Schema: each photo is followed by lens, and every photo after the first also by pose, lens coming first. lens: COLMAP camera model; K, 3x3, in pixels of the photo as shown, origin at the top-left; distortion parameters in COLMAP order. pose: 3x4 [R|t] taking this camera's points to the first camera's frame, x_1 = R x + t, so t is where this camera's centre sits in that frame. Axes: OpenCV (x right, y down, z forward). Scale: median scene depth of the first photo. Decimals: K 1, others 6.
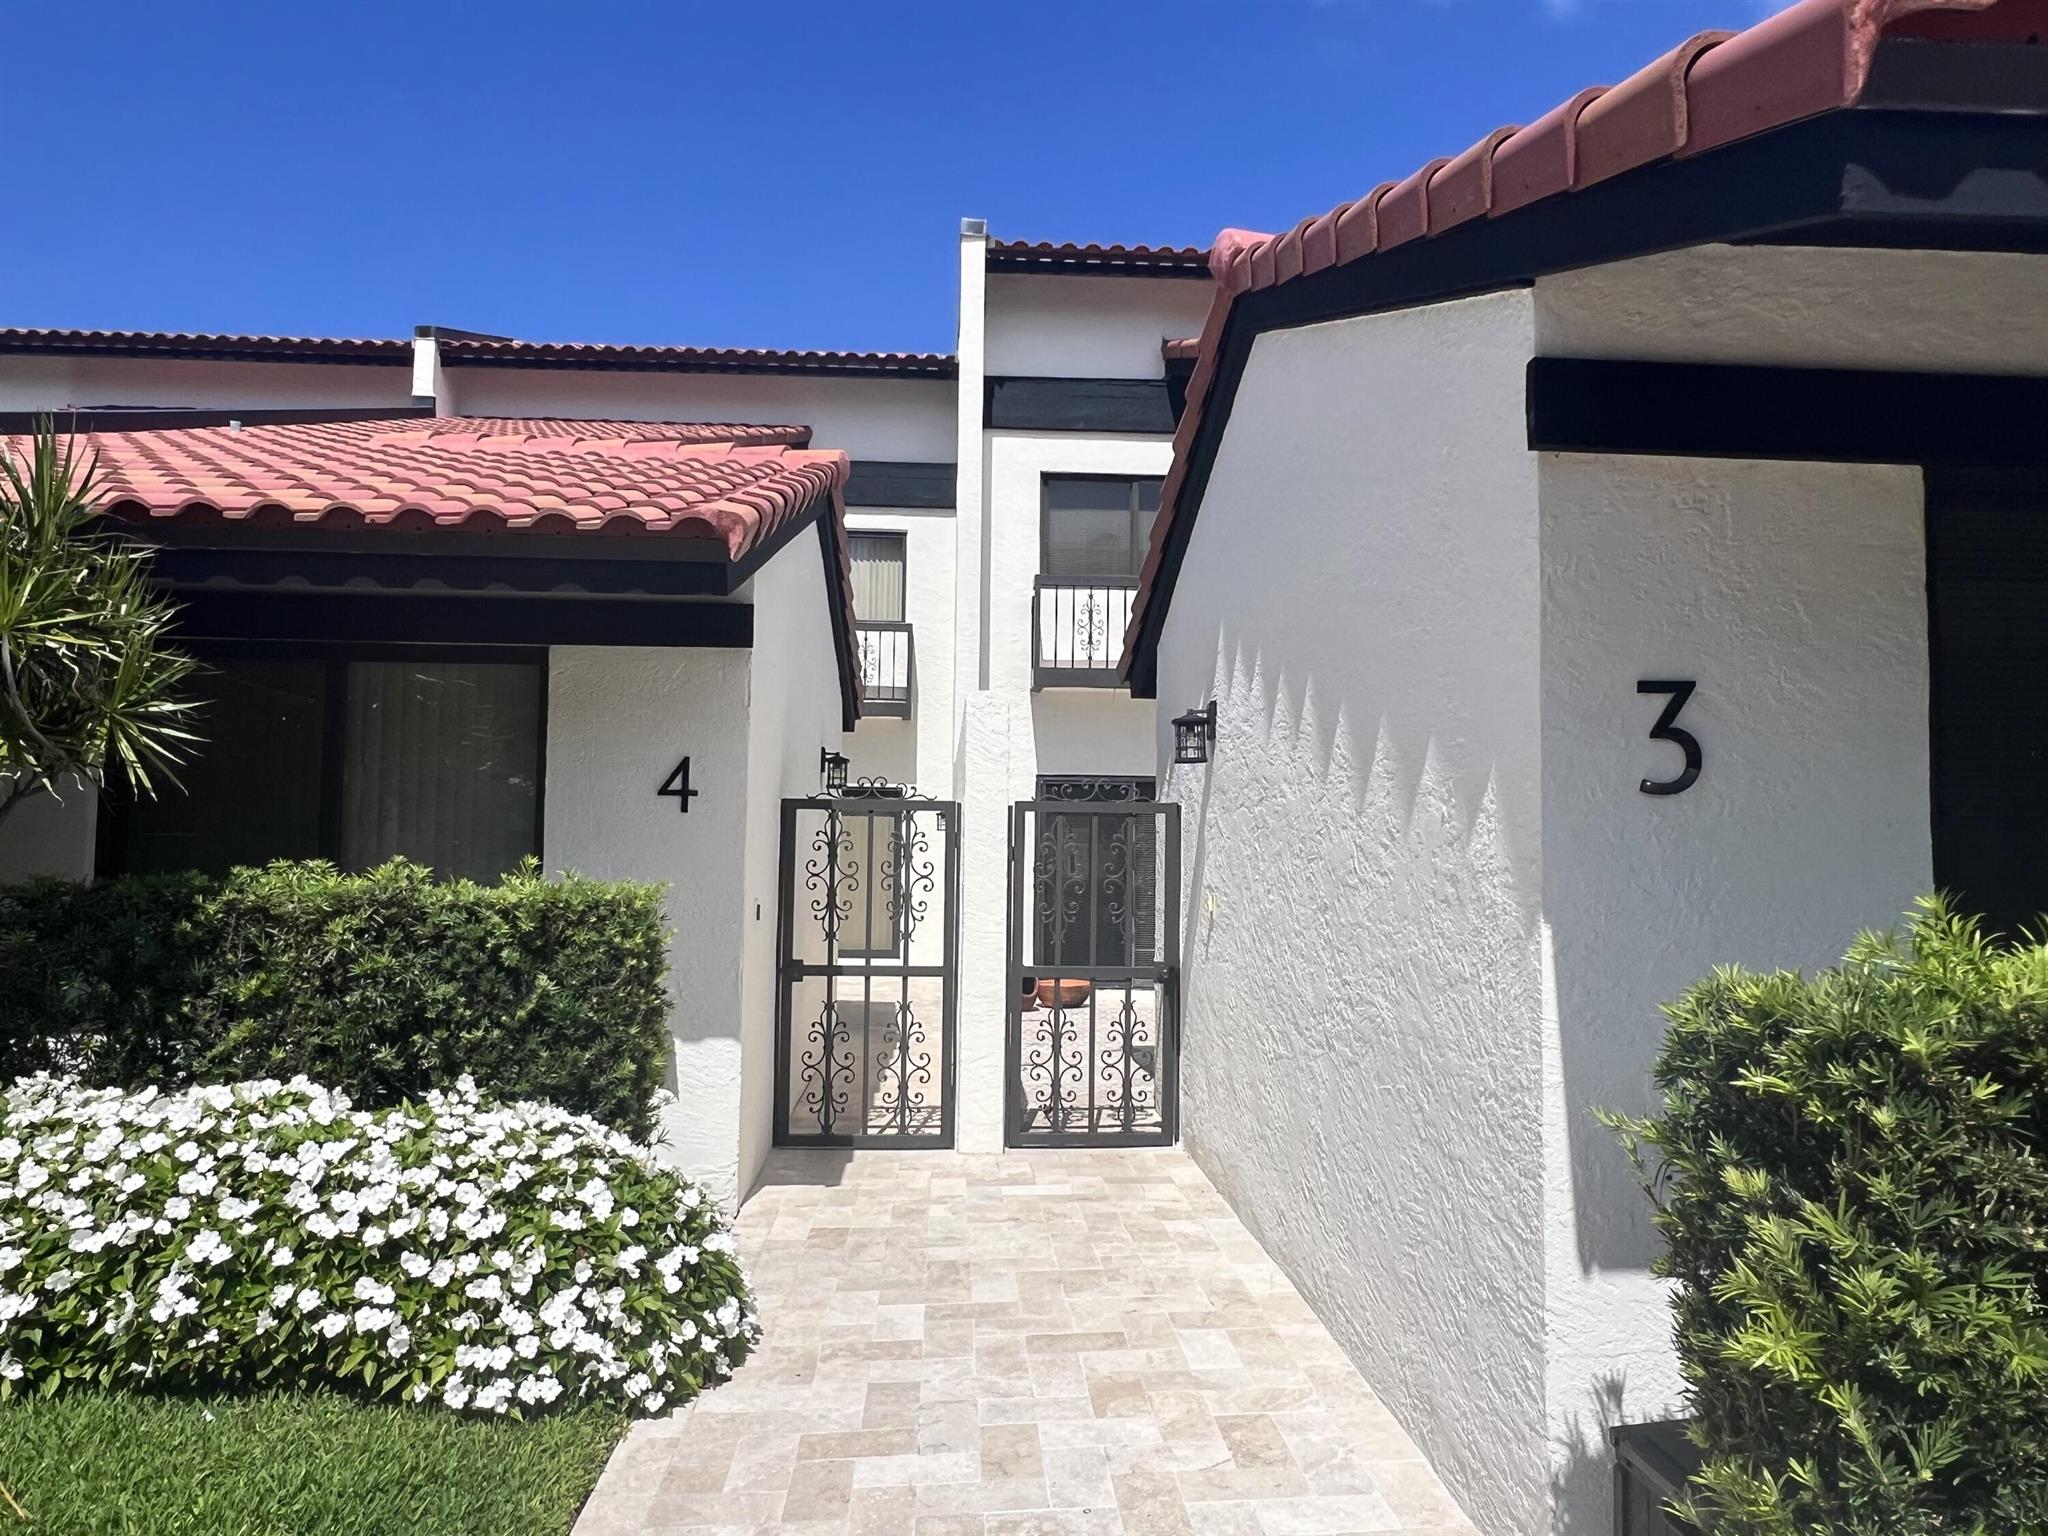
lens RADIAL K [[1378.6, 0, 1011.9], [0, 1378.6, 780.8], [0, 0, 1]] dist [-0.008834, -0.002485]
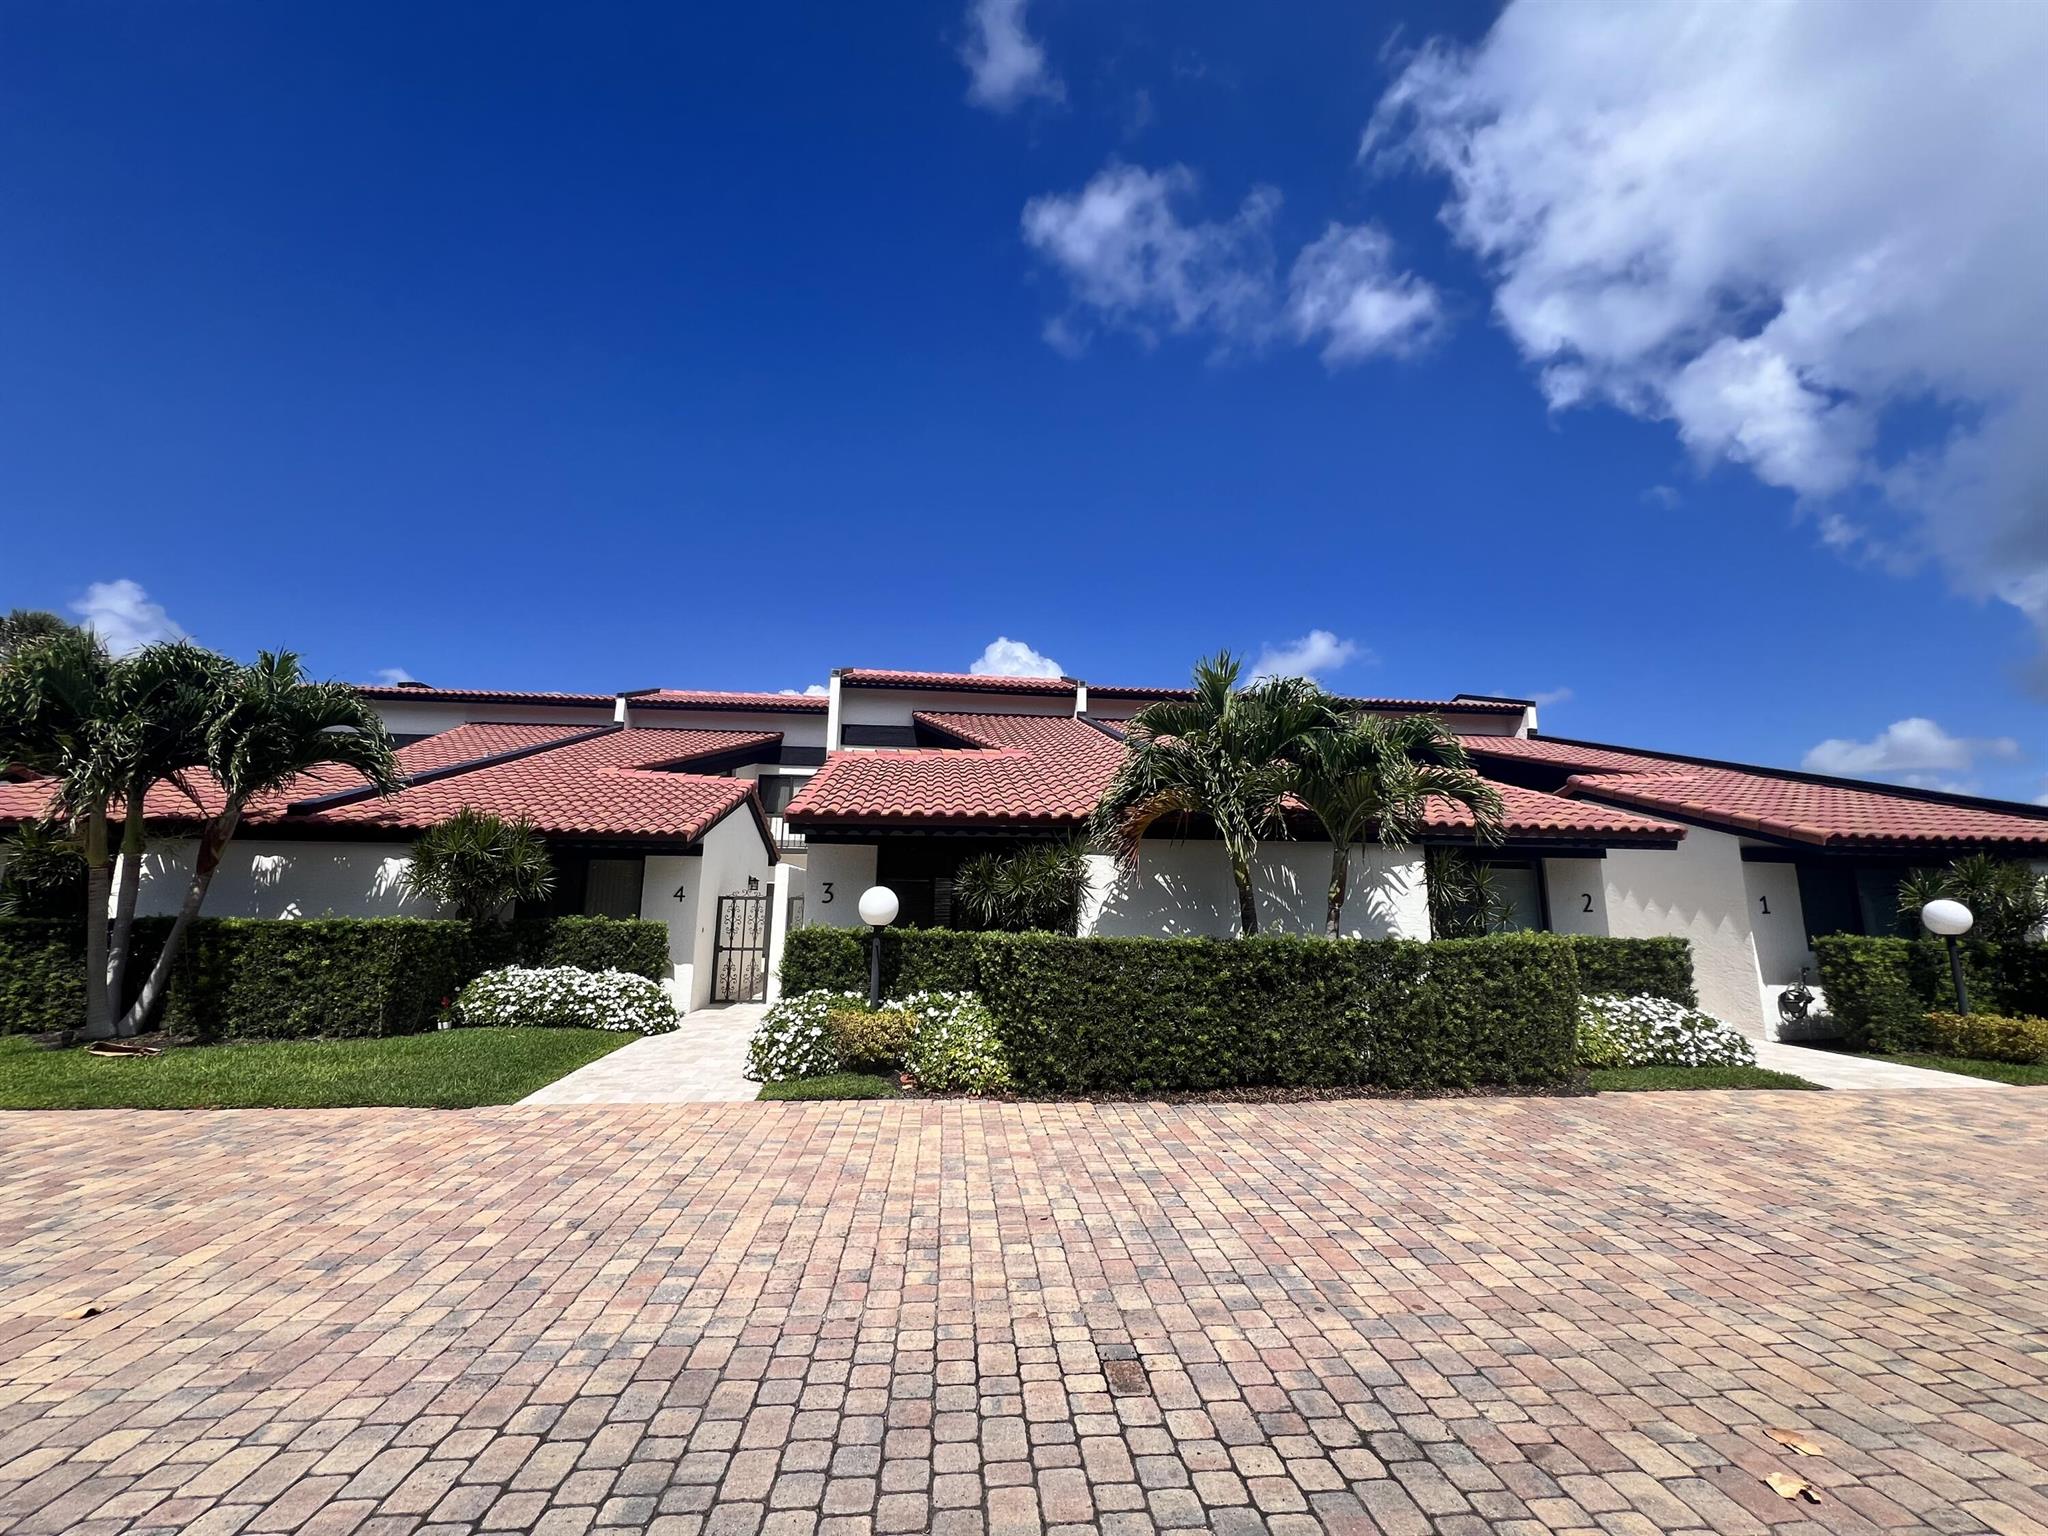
lens RADIAL K [[812.5, 0, 1007.2], [0, 812.5, 764.2], [0, 0, 1]] dist [-0.003421, 0.000908]
pose [[0.998923, 0.005089, 0.046116, 0.710065], [0.000774, 0.992001, -0.126232, -0.089314], [-0.046390, 0.126131, 0.990928, -1.646337]]
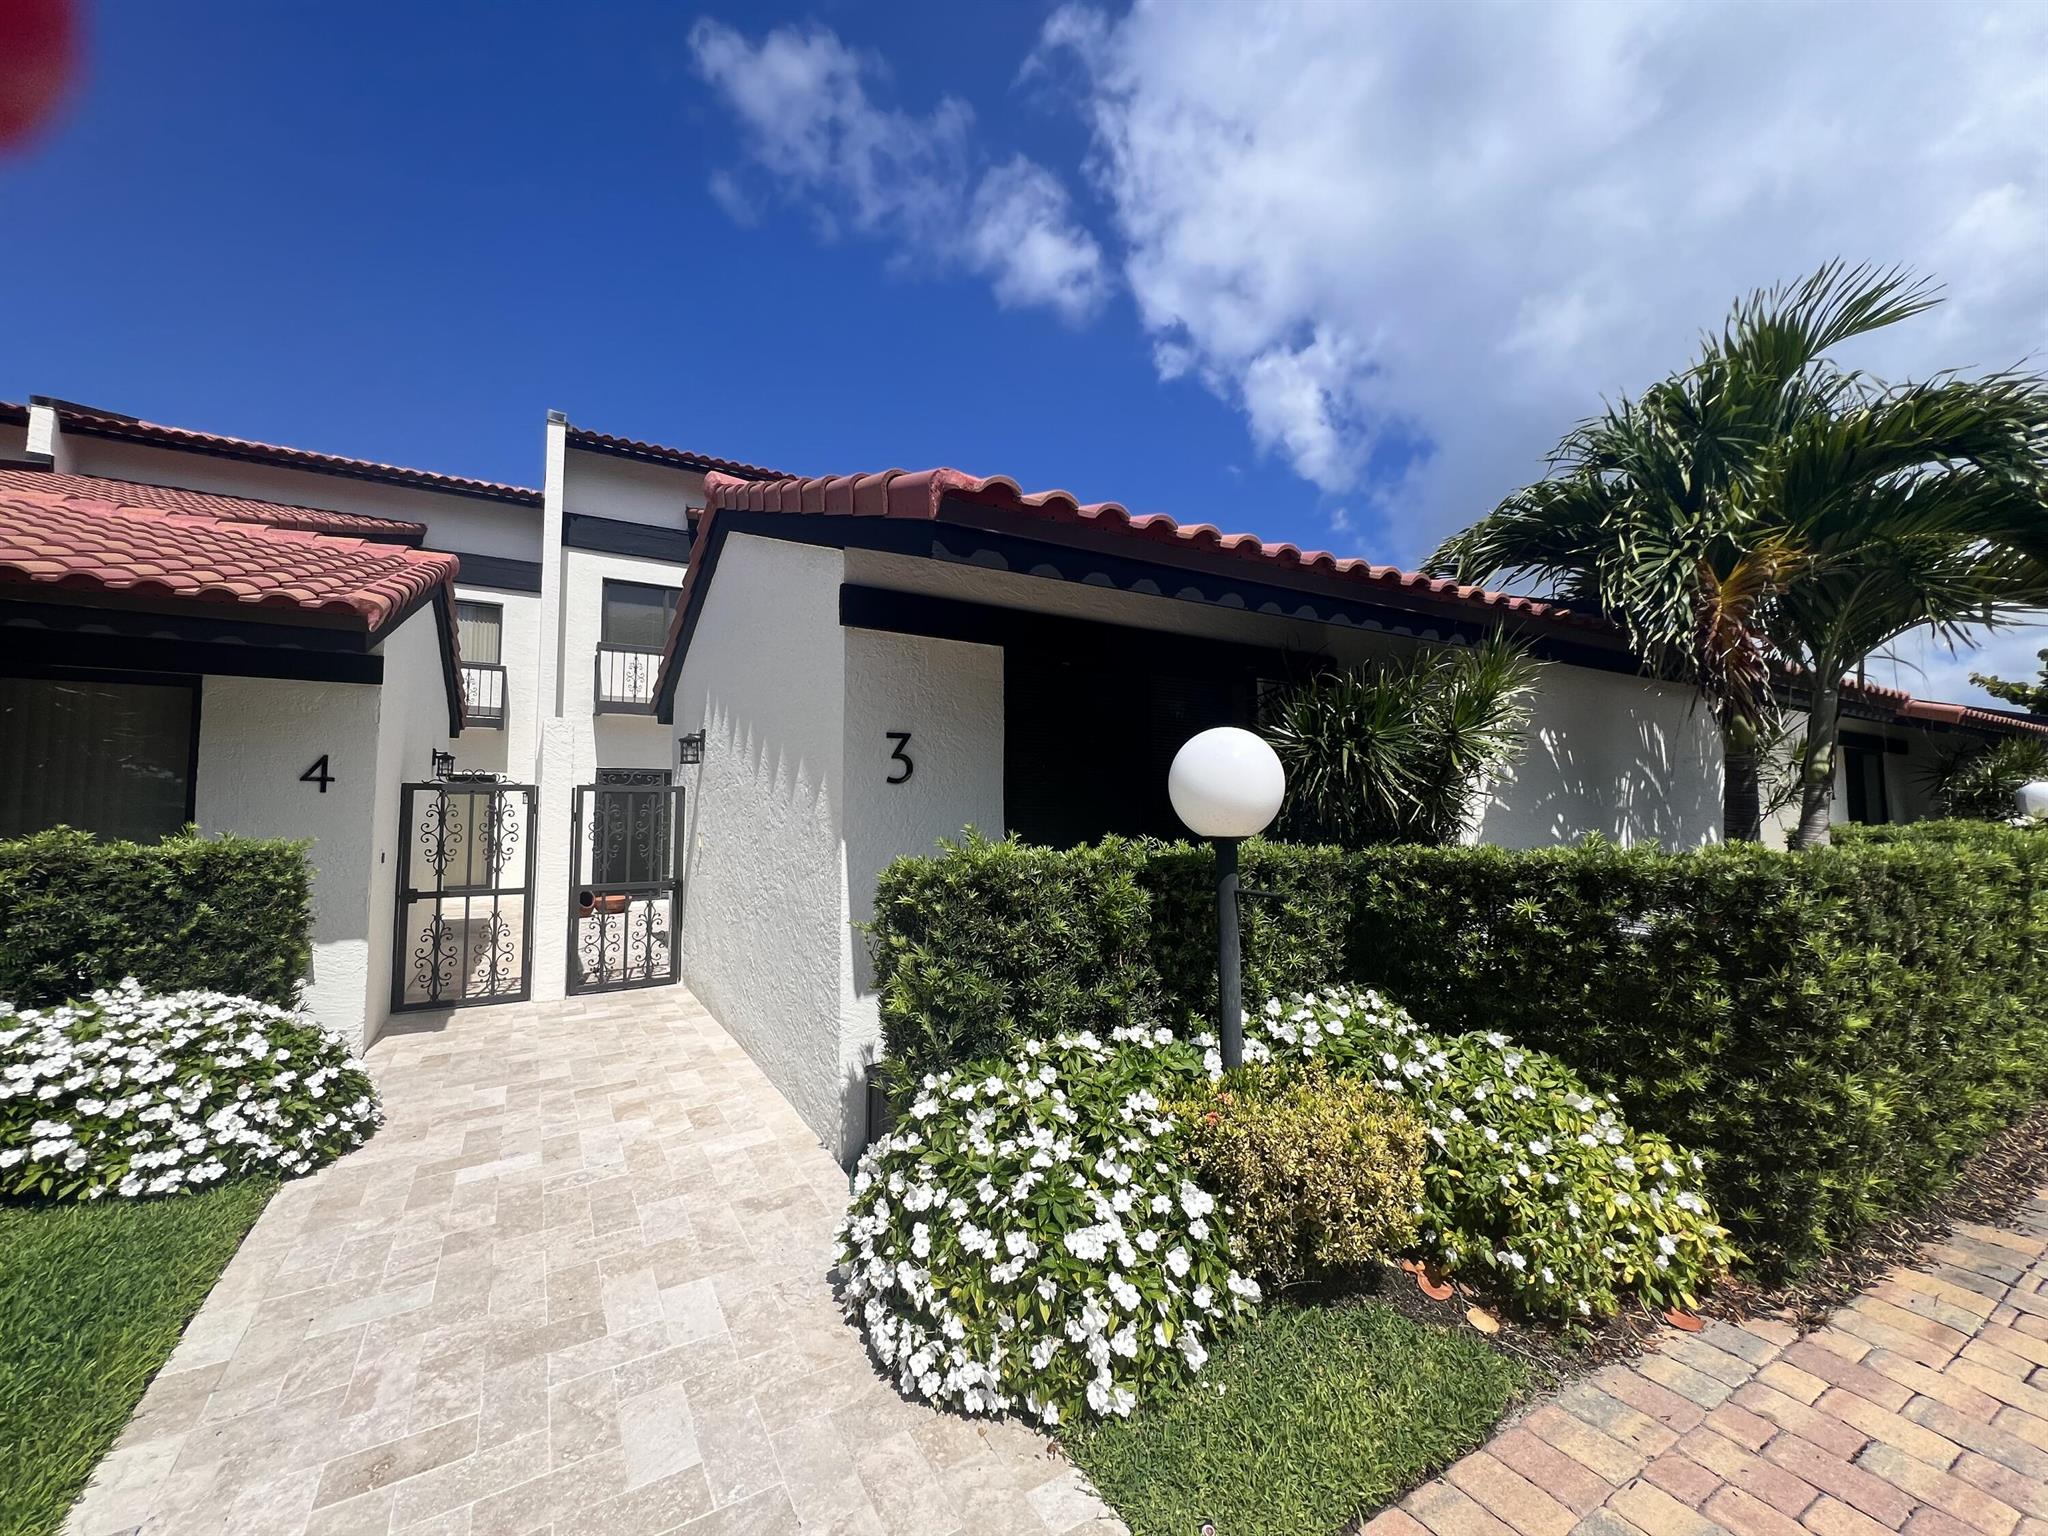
lens RADIAL K [[812.5, 0, 1020.5], [0, 812.5, 762.0], [0, 0, 1]] dist [-0.003421, 0.000908]
pose [[0.880176, 0.015076, 0.474407, 0.014015], [-0.008944, 0.999845, -0.015179, -0.004677], [-0.474563, 0.009118, 0.880175, -0.182561]]
